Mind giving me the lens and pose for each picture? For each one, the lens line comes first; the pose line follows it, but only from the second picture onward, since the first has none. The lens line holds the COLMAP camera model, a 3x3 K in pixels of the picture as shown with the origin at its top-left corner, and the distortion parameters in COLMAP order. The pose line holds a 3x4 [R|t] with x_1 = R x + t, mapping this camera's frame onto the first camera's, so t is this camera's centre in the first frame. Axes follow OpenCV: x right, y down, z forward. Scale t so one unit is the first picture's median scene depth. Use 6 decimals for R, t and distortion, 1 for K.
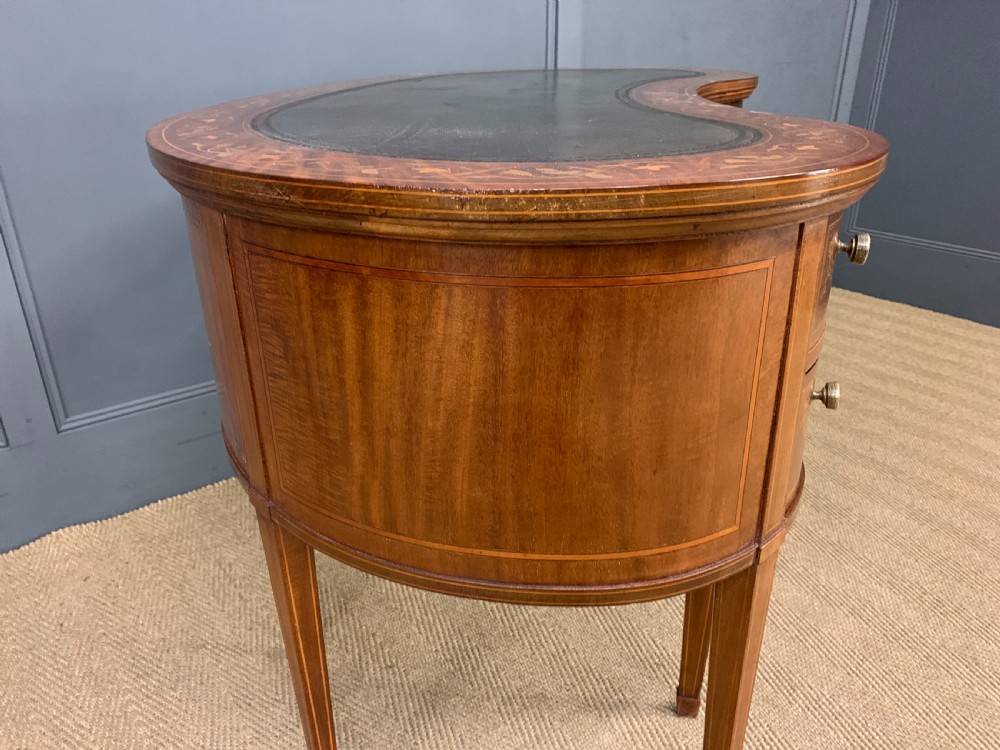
lens RADIAL K [[766.9, 0, 499.6], [0, 766.9, 378.8], [0, 0, 1]] dist [0.022583, -0.011478]
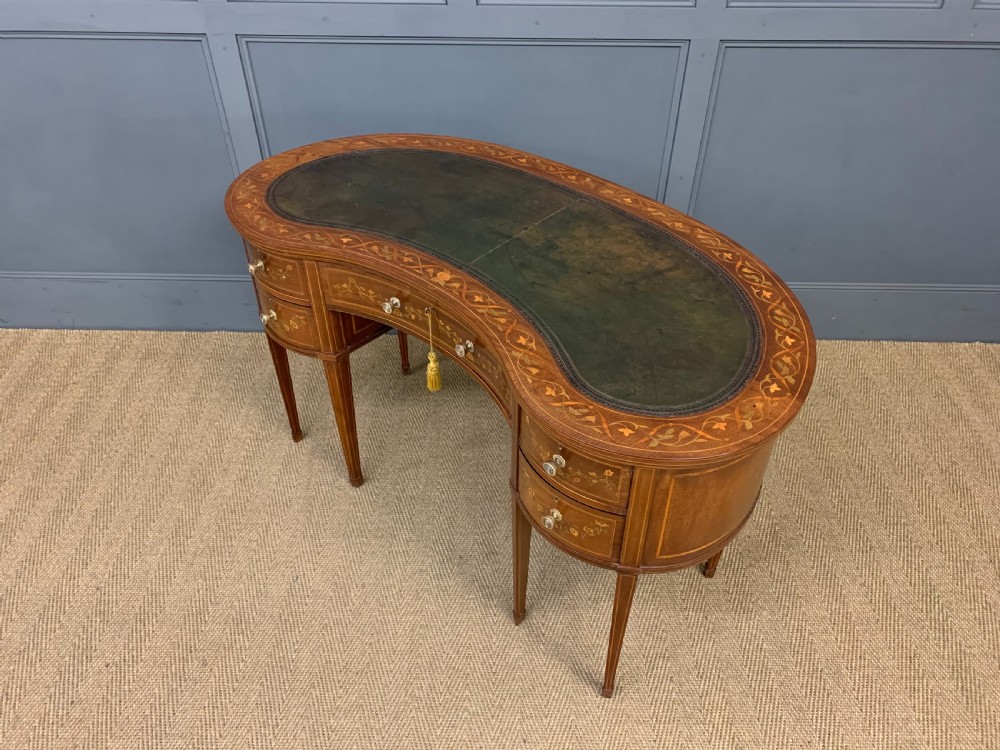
lens RADIAL K [[766.9, 0, 503.2], [0, 766.9, 380.1], [0, 0, 1]] dist [0.022583, -0.011478]
pose [[0.787668, 0.417491, -0.453079, 1.731474], [-0.266405, 0.893890, 0.360540, -1.204546], [0.555525, -0.163283, 0.815310, -0.521752]]
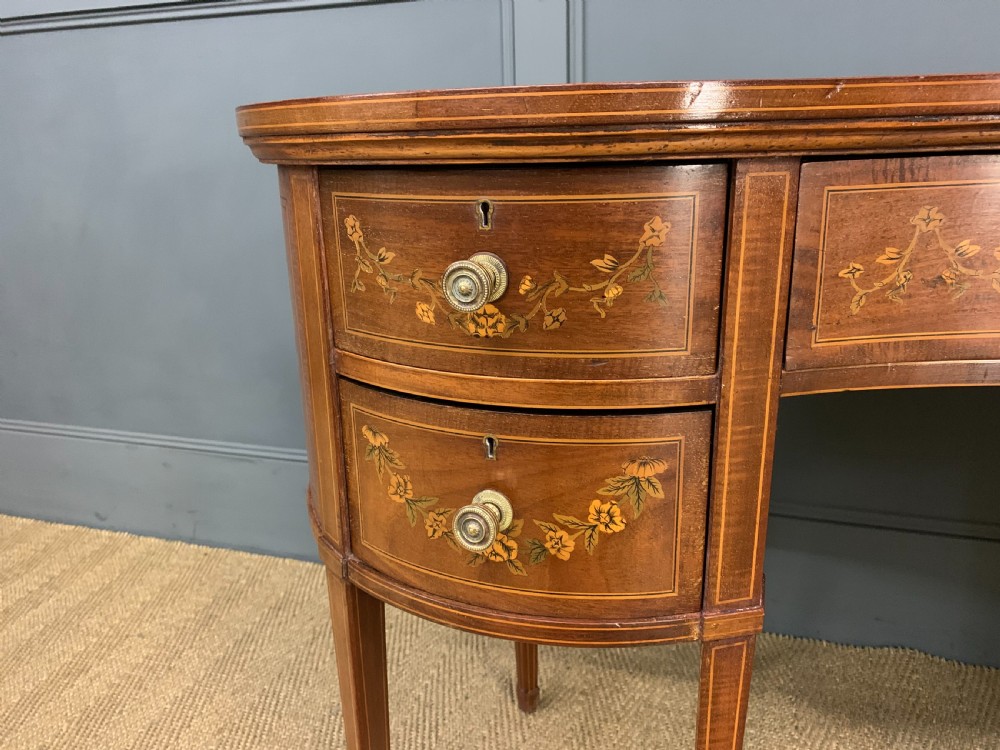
lens RADIAL K [[766.9, 0, 504.2], [0, 766.9, 371.5], [0, 0, 1]] dist [0.022583, -0.011478]
pose [[0.573702, 0.227557, -0.786819, 0.142394], [-0.317277, 0.947373, 0.042652, -0.186934], [0.755117, 0.225170, 0.615709, 0.855677]]
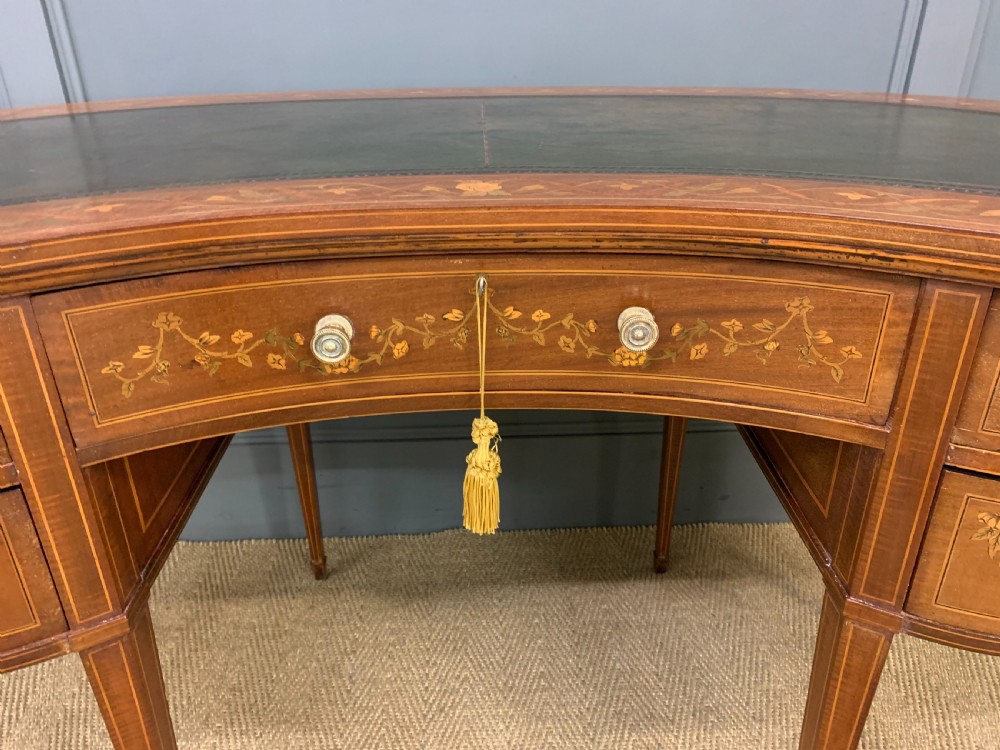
lens RADIAL K [[766.9, 0, 497.8], [0, 766.9, 364.8], [0, 0, 1]] dist [0.022583, -0.011478]
pose [[0.815602, 0.256607, -0.518600, 0.554369], [-0.234986, 0.965936, 0.108390, -0.543721], [0.528749, 0.033461, 0.848119, 0.999816]]
